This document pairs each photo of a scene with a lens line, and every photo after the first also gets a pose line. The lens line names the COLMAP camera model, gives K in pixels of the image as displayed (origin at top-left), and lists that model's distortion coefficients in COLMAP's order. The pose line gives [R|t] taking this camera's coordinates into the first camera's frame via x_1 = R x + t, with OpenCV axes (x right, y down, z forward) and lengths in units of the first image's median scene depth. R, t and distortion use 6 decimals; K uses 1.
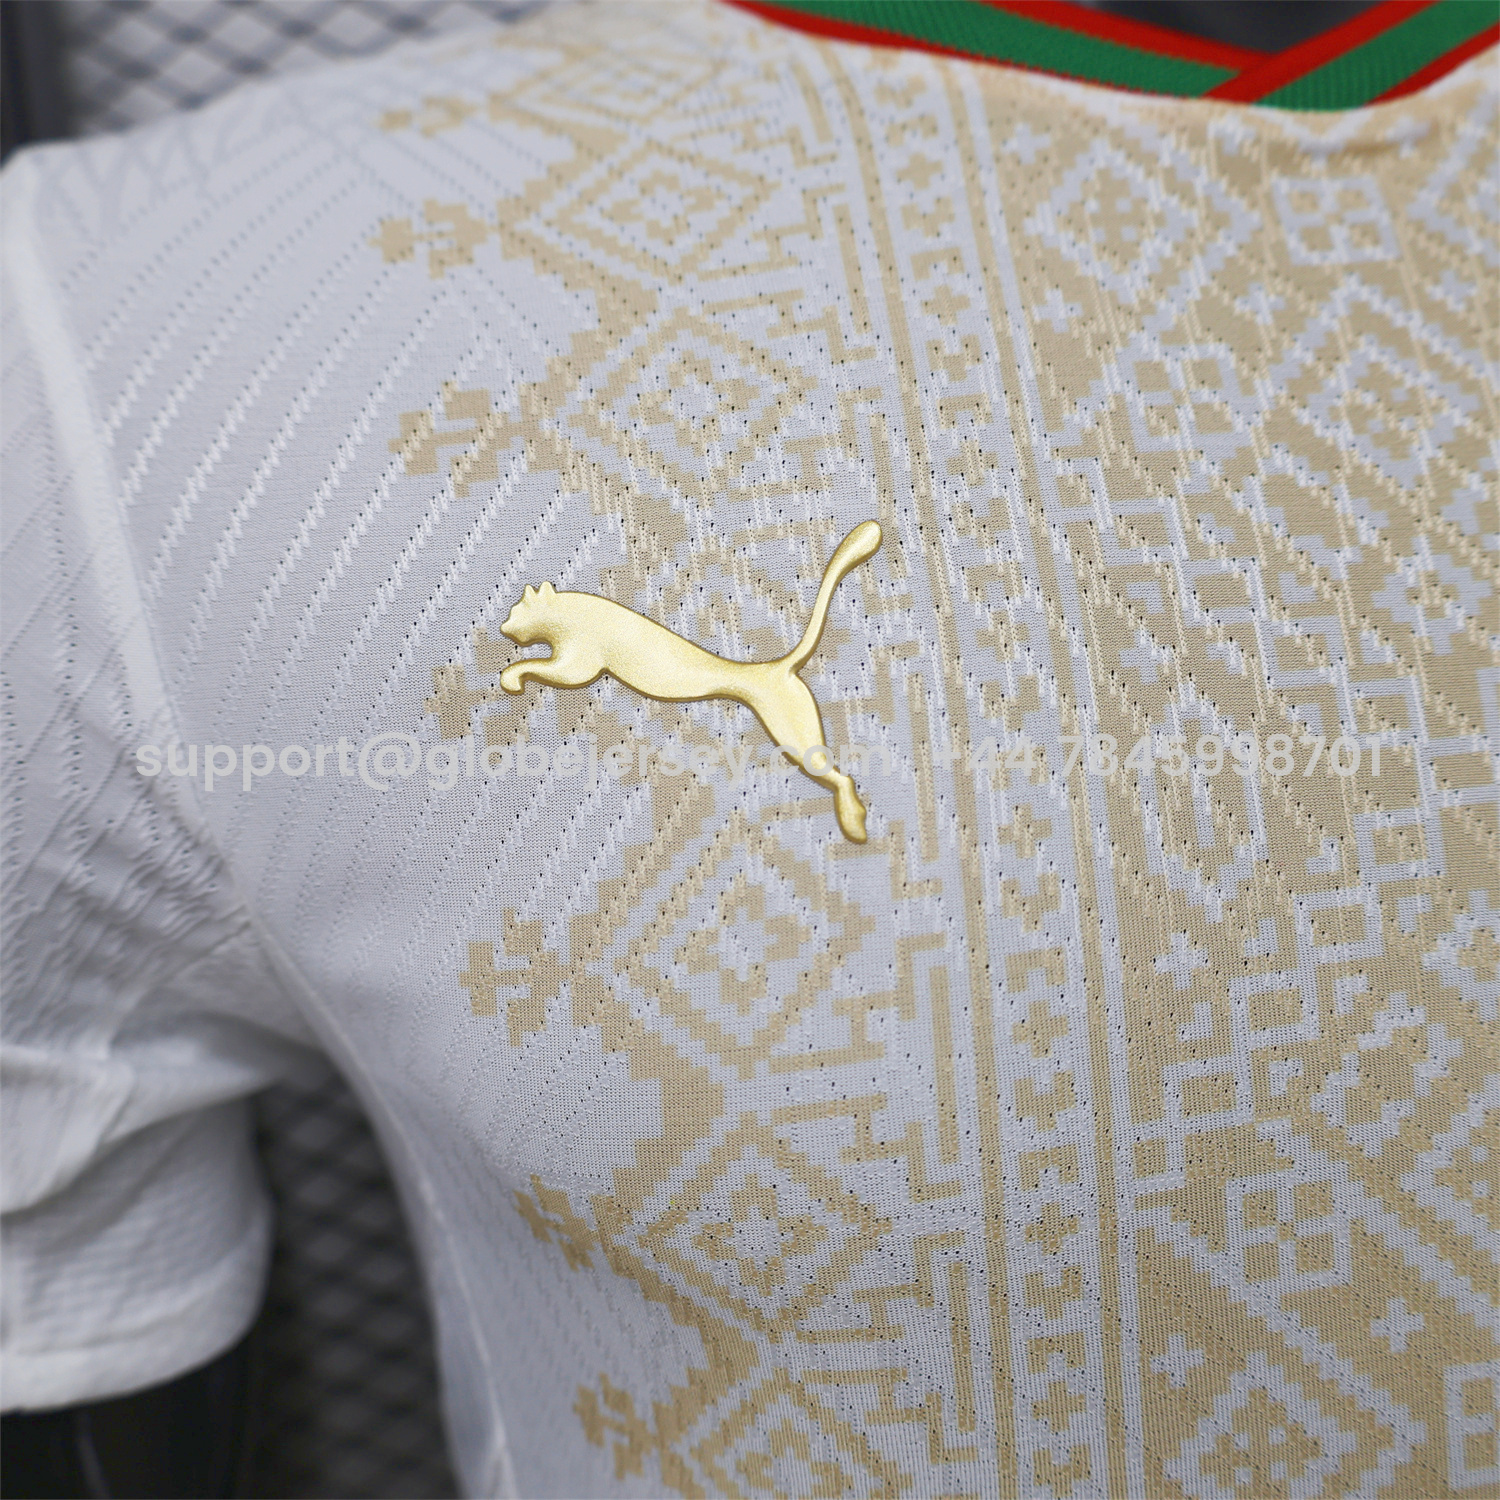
lens RADIAL K [[1585.2, 0, 750.0], [0, 1585.2, 750.0], [0, 0, 1]] dist [0.001085, 0.002255]
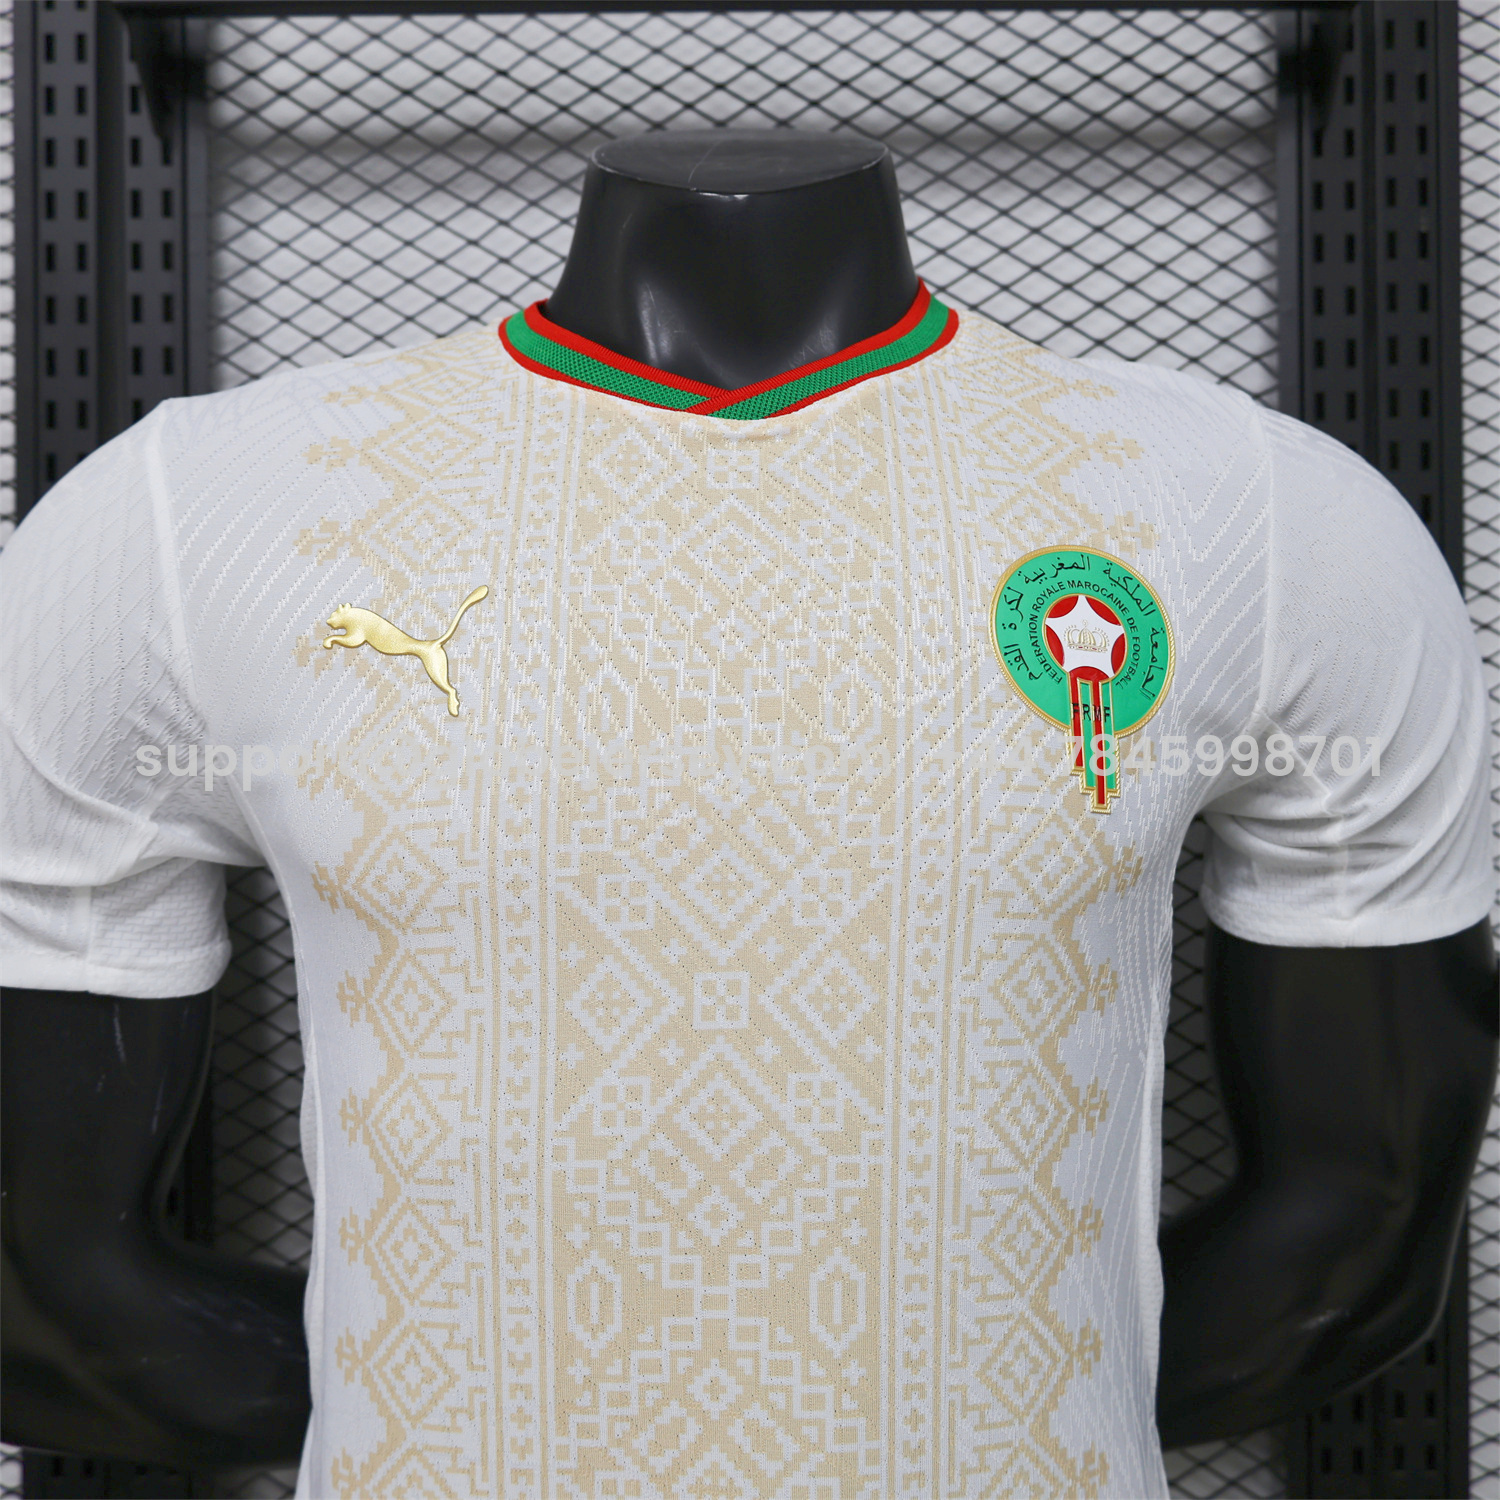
lens RADIAL K [[1620.7, 0, 749.7], [0, 1620.7, 773.8], [0, 0, 1]] dist [0.000032, 0.008818]
pose [[0.991973, 0.076418, -0.100746, 0.711894], [-0.086311, 0.991456, -0.097801, 0.322603], [0.092411, 0.105711, 0.990094, -1.264343]]
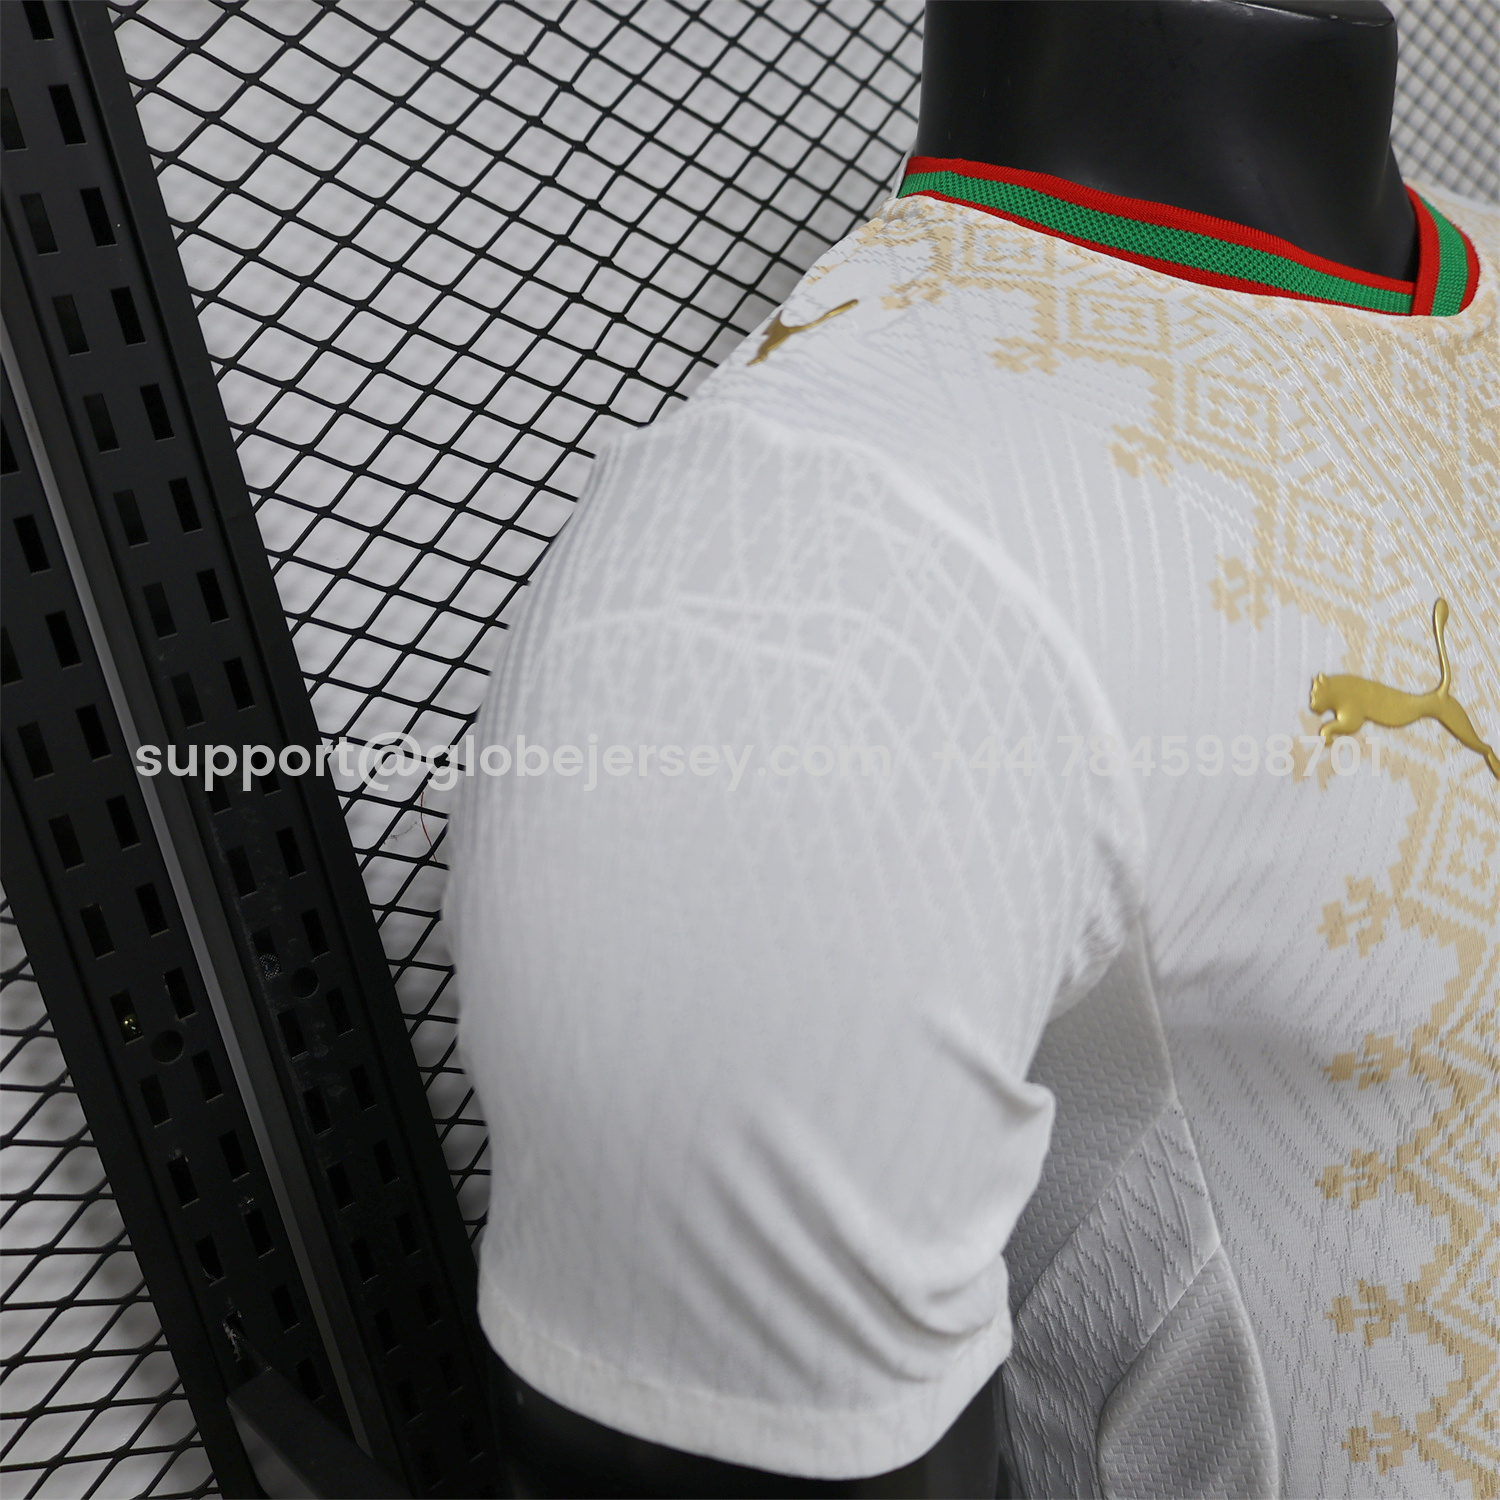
lens RADIAL K [[1620.7, 0, 749.7], [0, 1620.7, 773.8], [0, 0, 1]] dist [0.000032, 0.008818]
pose [[0.795990, -0.242027, 0.554818, -1.518640], [0.208143, 0.970132, 0.124579, -0.331776], [-0.568398, 0.016318, 0.822592, -0.010265]]
